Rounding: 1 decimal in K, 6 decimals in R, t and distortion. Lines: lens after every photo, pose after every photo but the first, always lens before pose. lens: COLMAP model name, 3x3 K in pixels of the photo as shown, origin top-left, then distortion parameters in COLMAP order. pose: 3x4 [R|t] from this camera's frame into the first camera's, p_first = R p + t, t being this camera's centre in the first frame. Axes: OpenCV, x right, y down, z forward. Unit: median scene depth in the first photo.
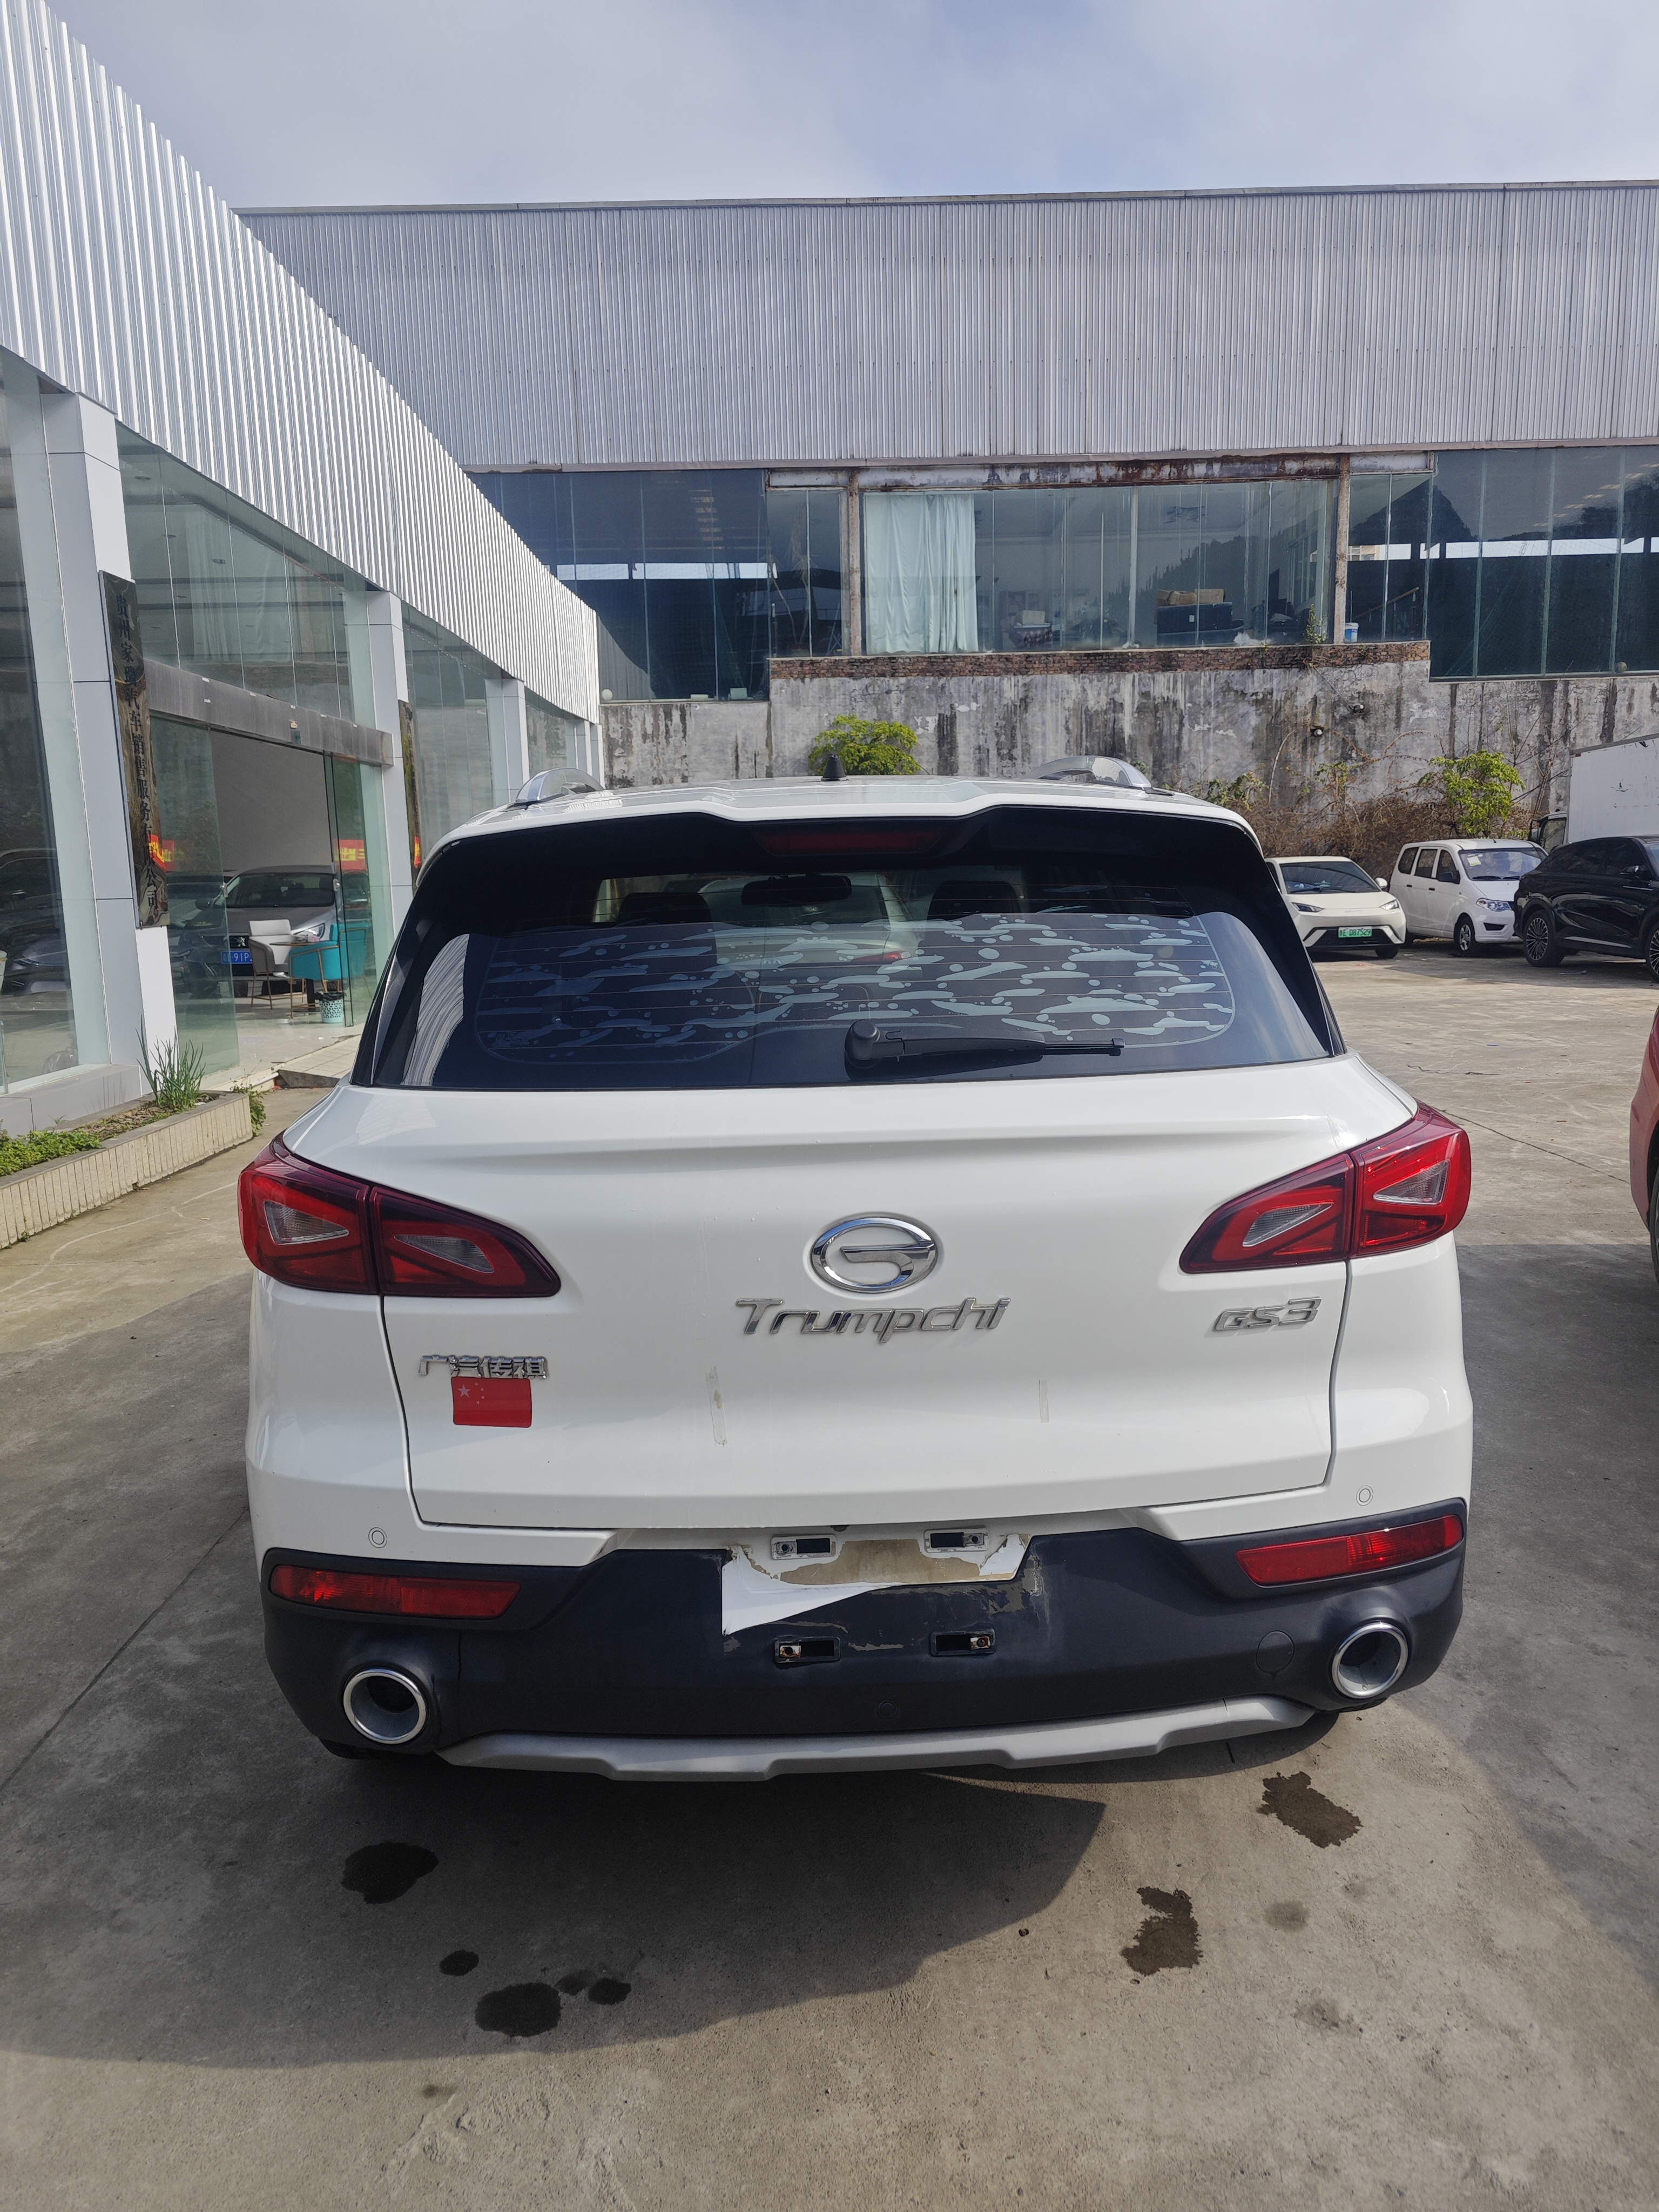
lens RADIAL K [[1471.6, 0, 836.5], [0, 1471.6, 1117.1], [0, 0, 1]] dist [0.040322, -0.034143]
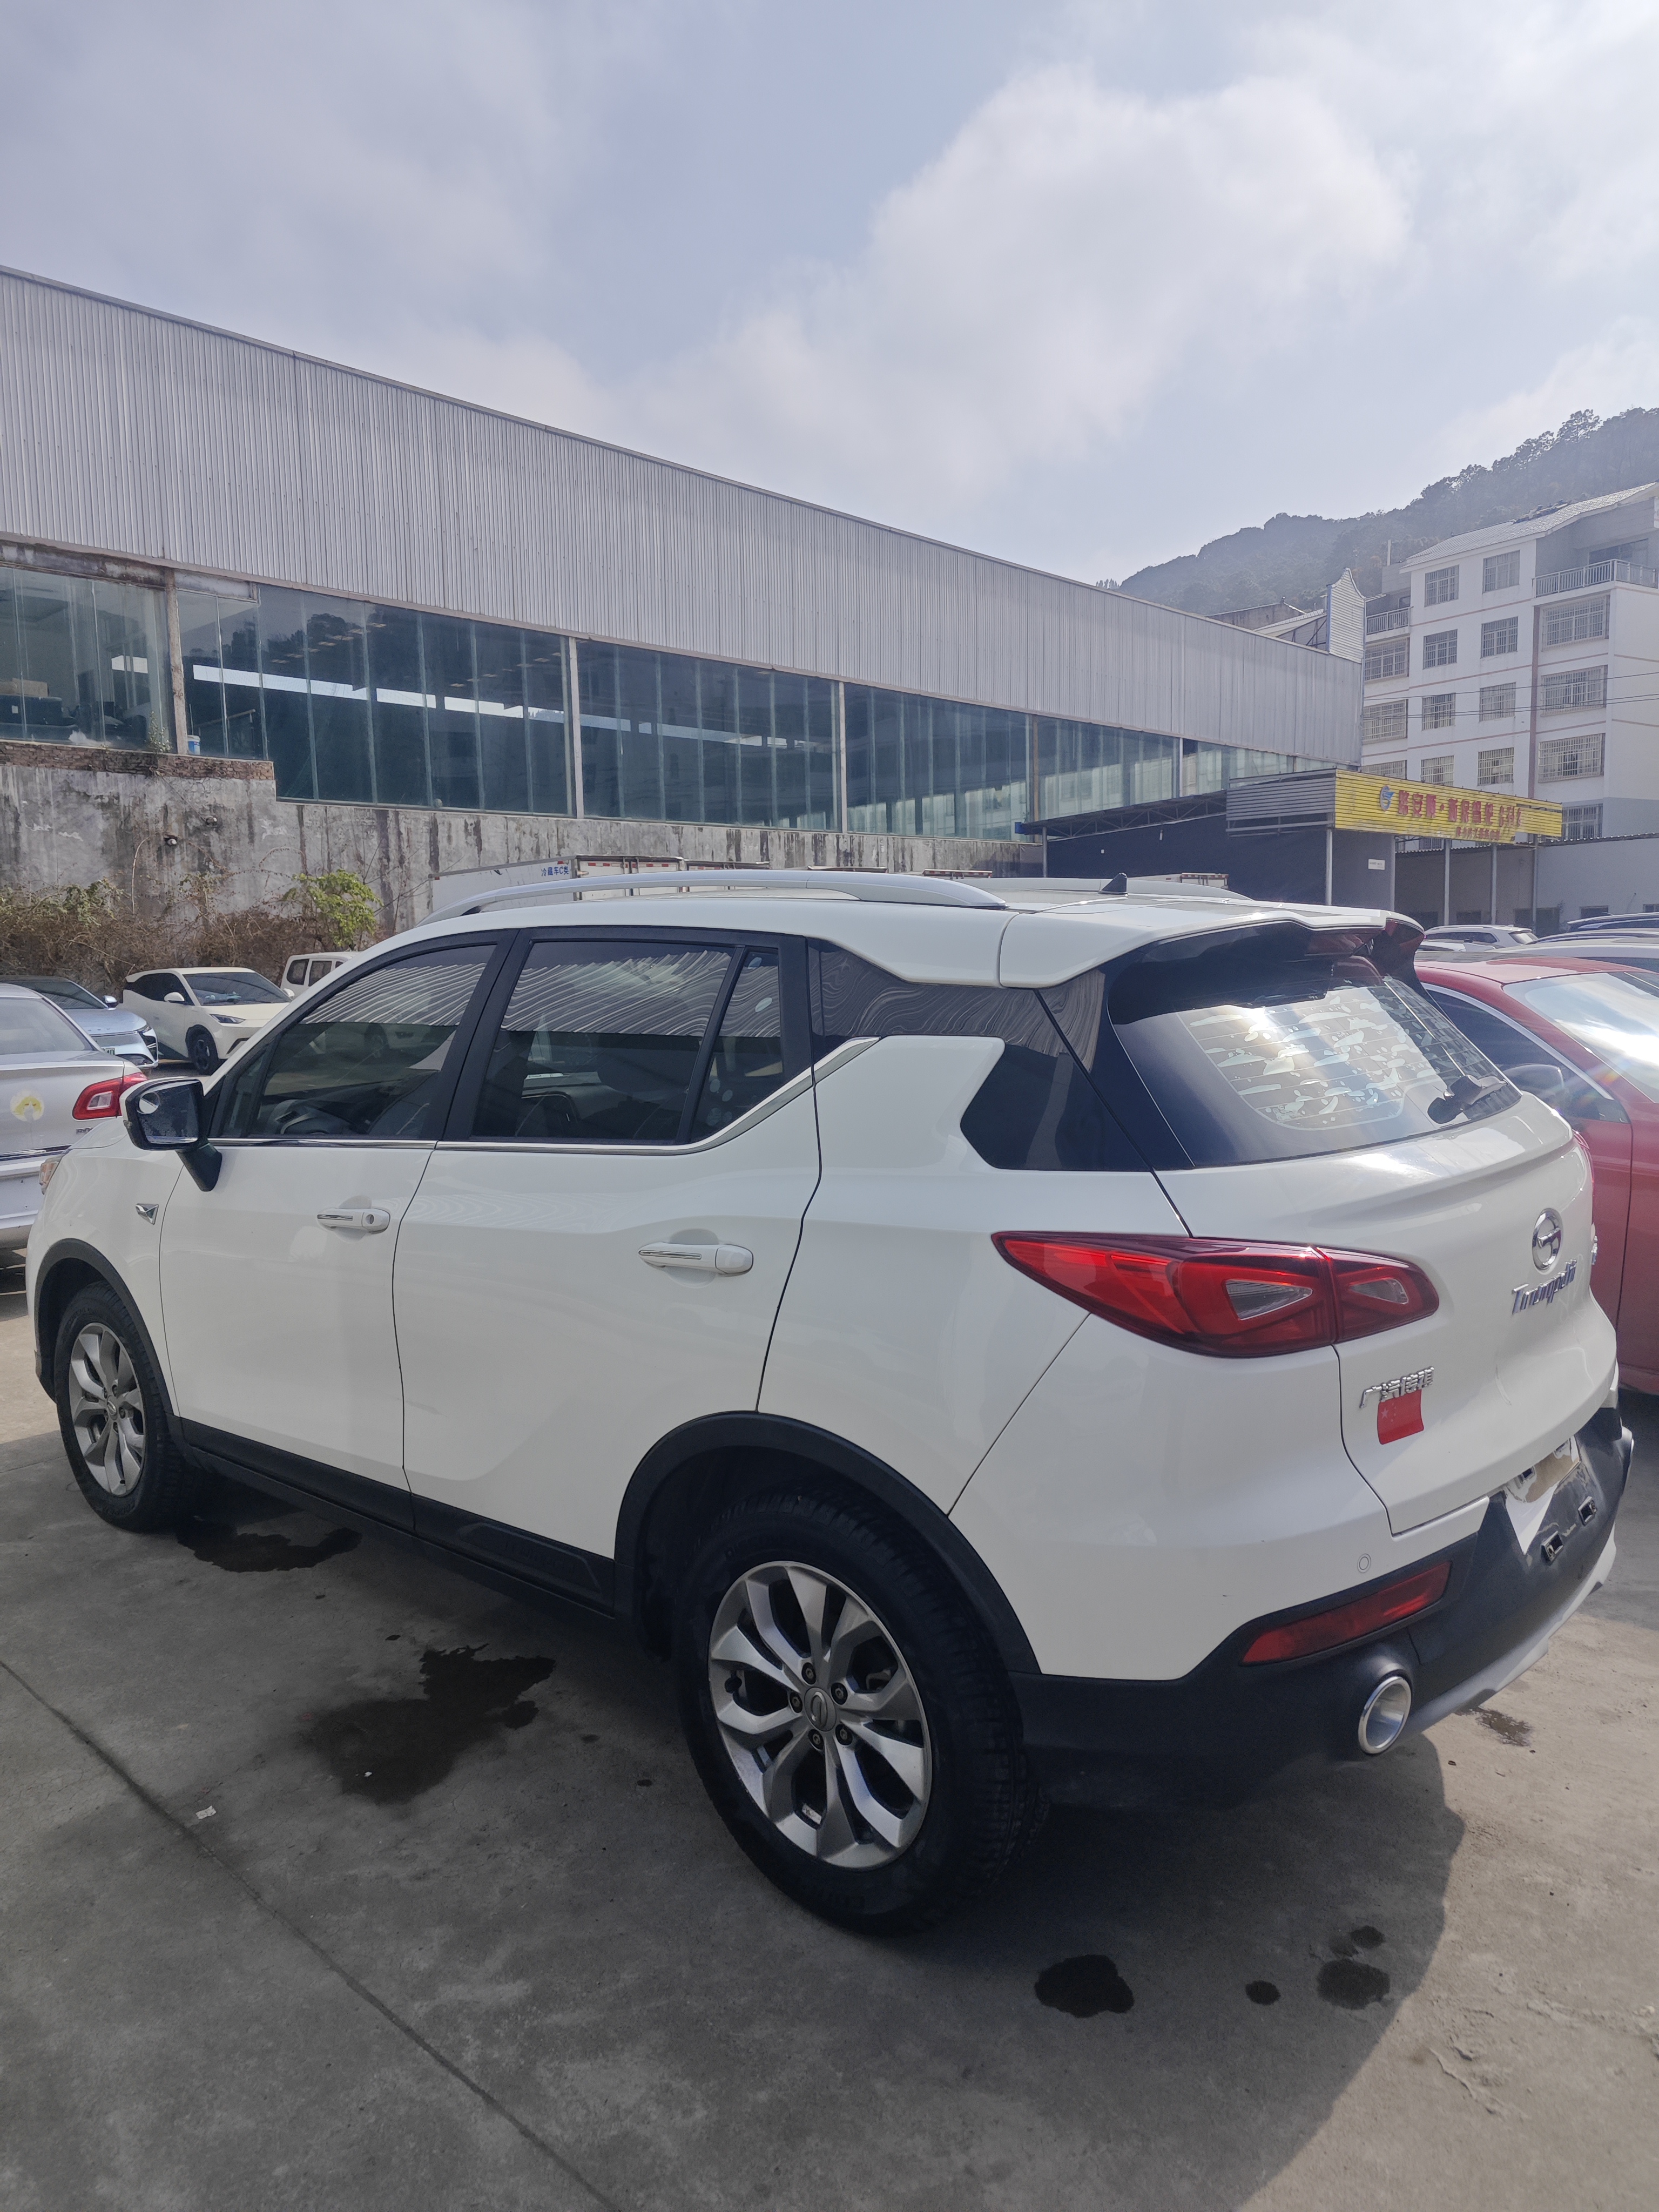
lens RADIAL K [[1471.6, 0, 836.6], [0, 1471.6, 1108.7], [0, 0, 1]] dist [0.040322, -0.034143]
pose [[0.688859, -0.069765, 0.721530, -0.092135], [0.127182, 0.991550, -0.025549, -0.005201], [-0.713651, 0.109365, 0.691912, 0.032268]]
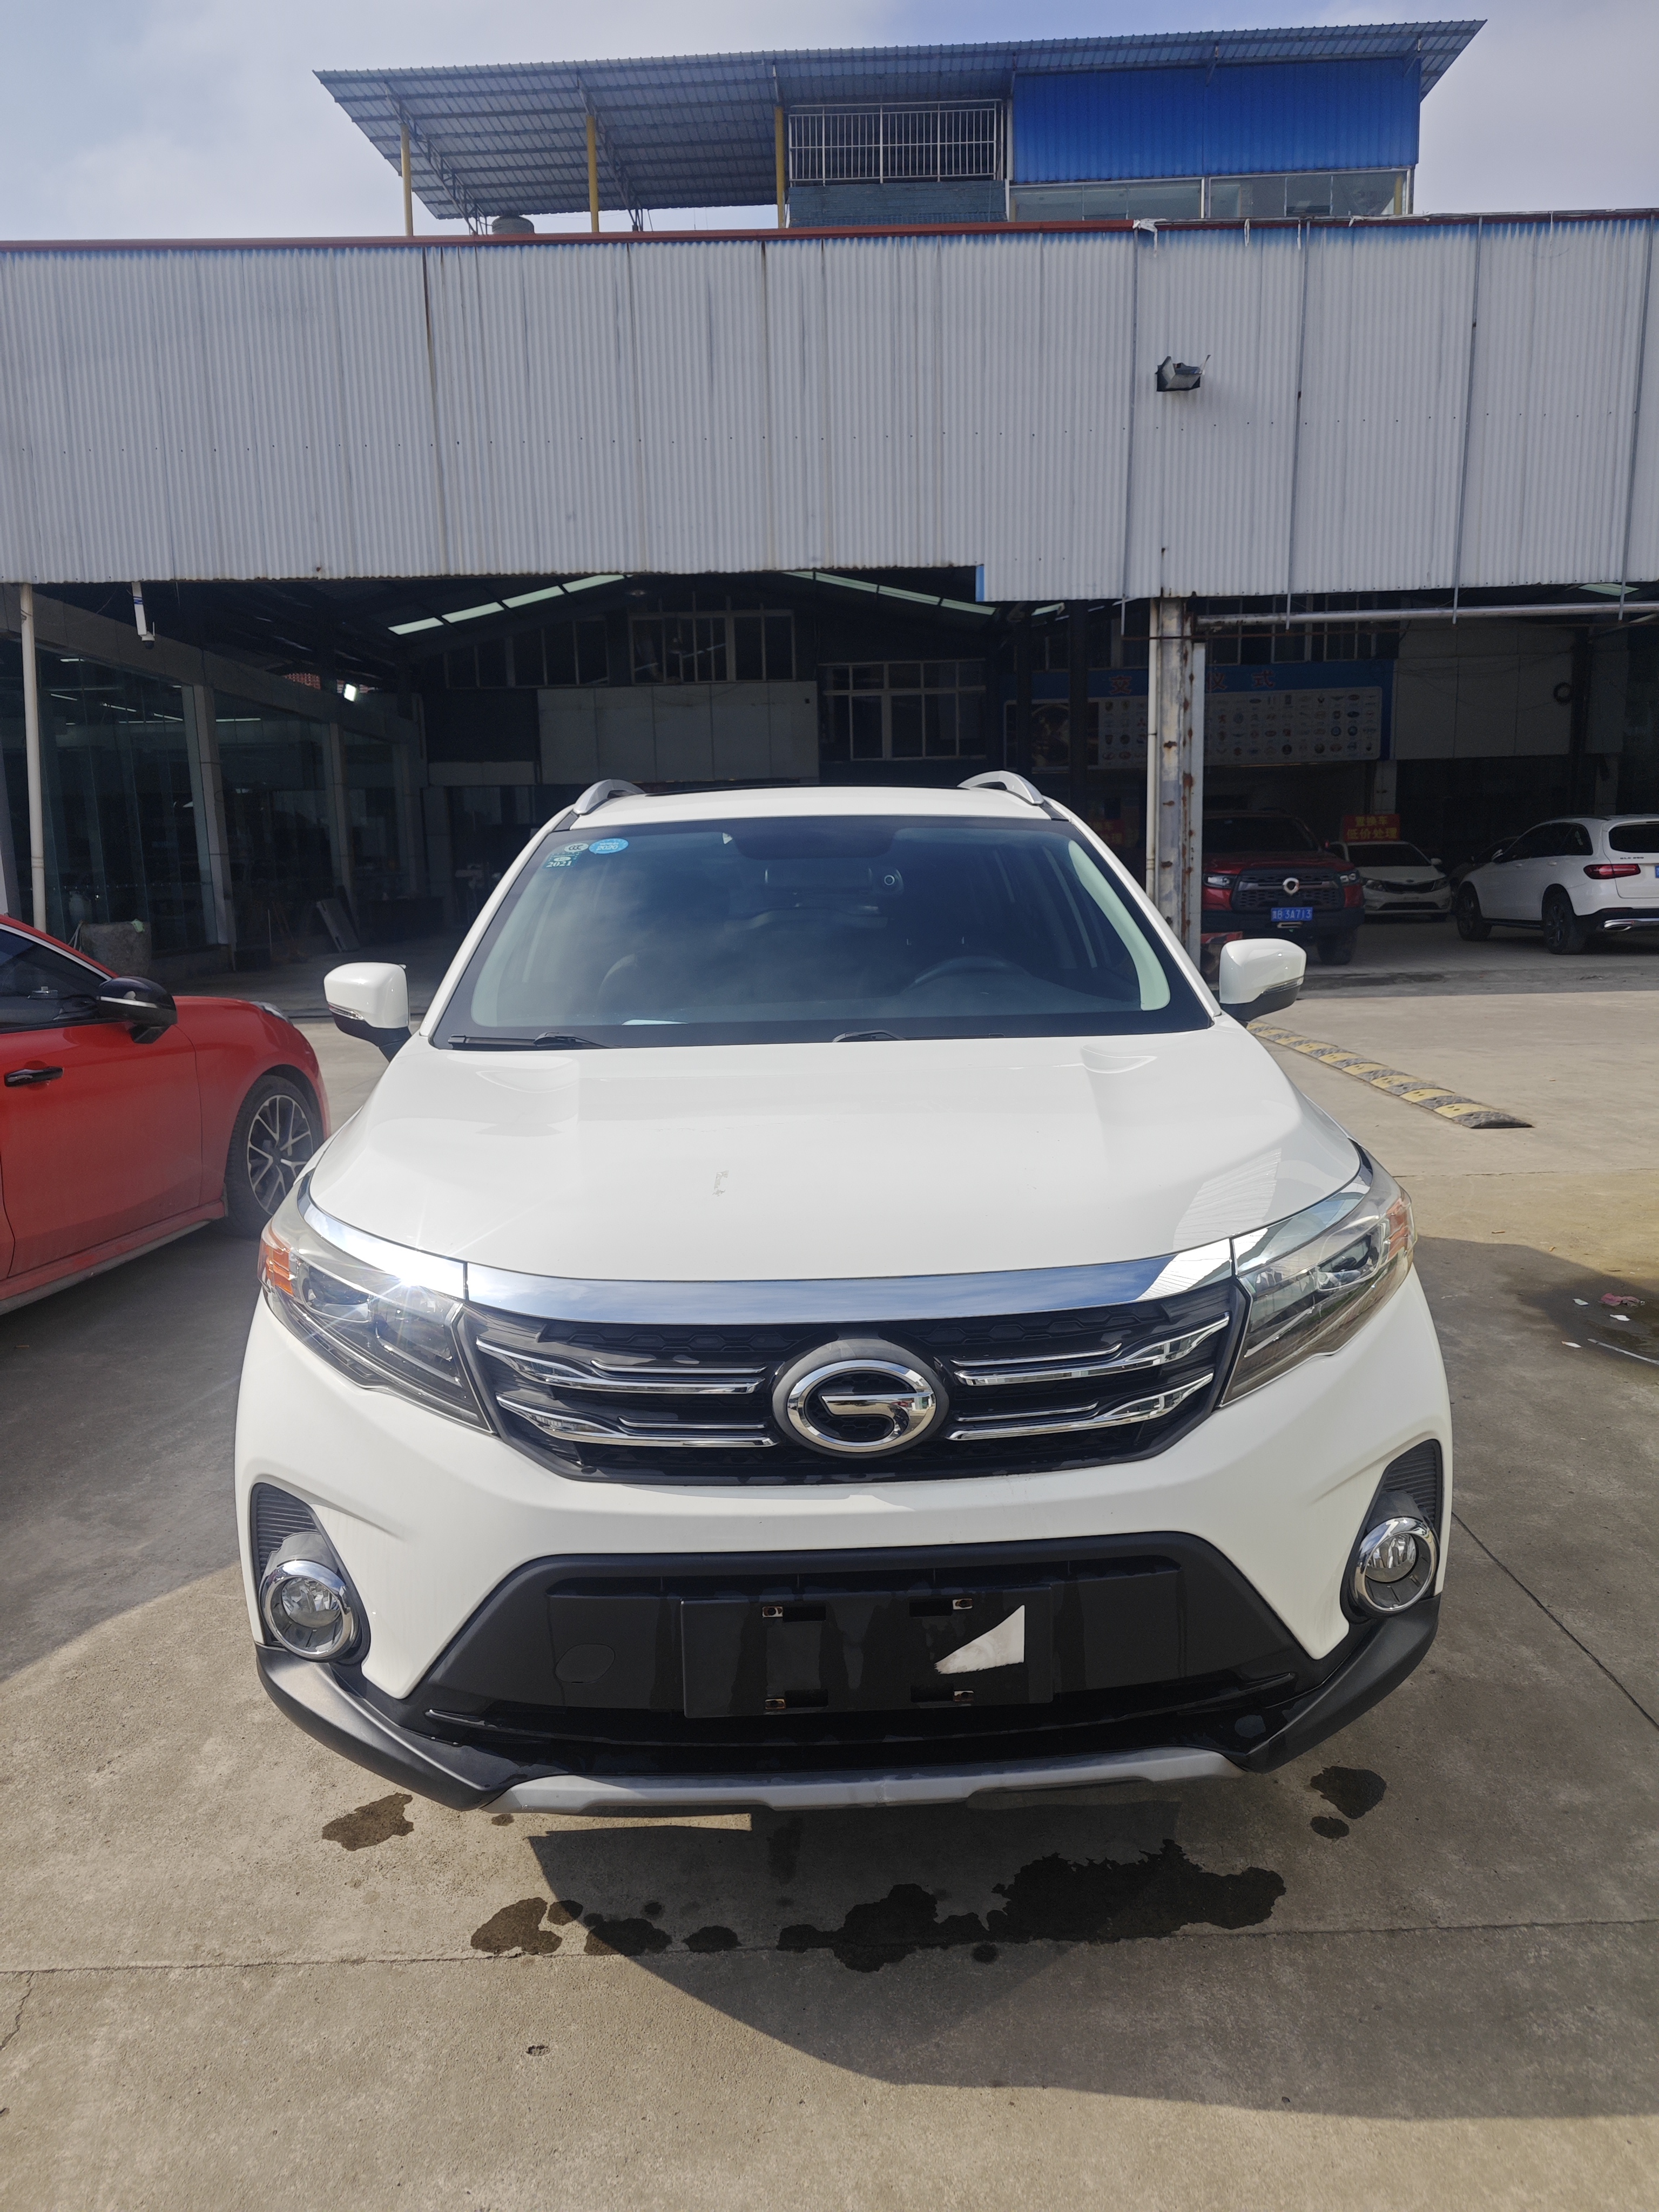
lens RADIAL K [[1471.6, 0, 838.3], [0, 1471.6, 1116.2], [0, 0, 1]] dist [0.040322, -0.034143]
pose [[-0.998597, 0.052290, 0.008366, -0.005205], [0.052079, 0.941097, 0.334103, -0.047375], [0.009597, 0.334070, -0.942499, 0.282473]]
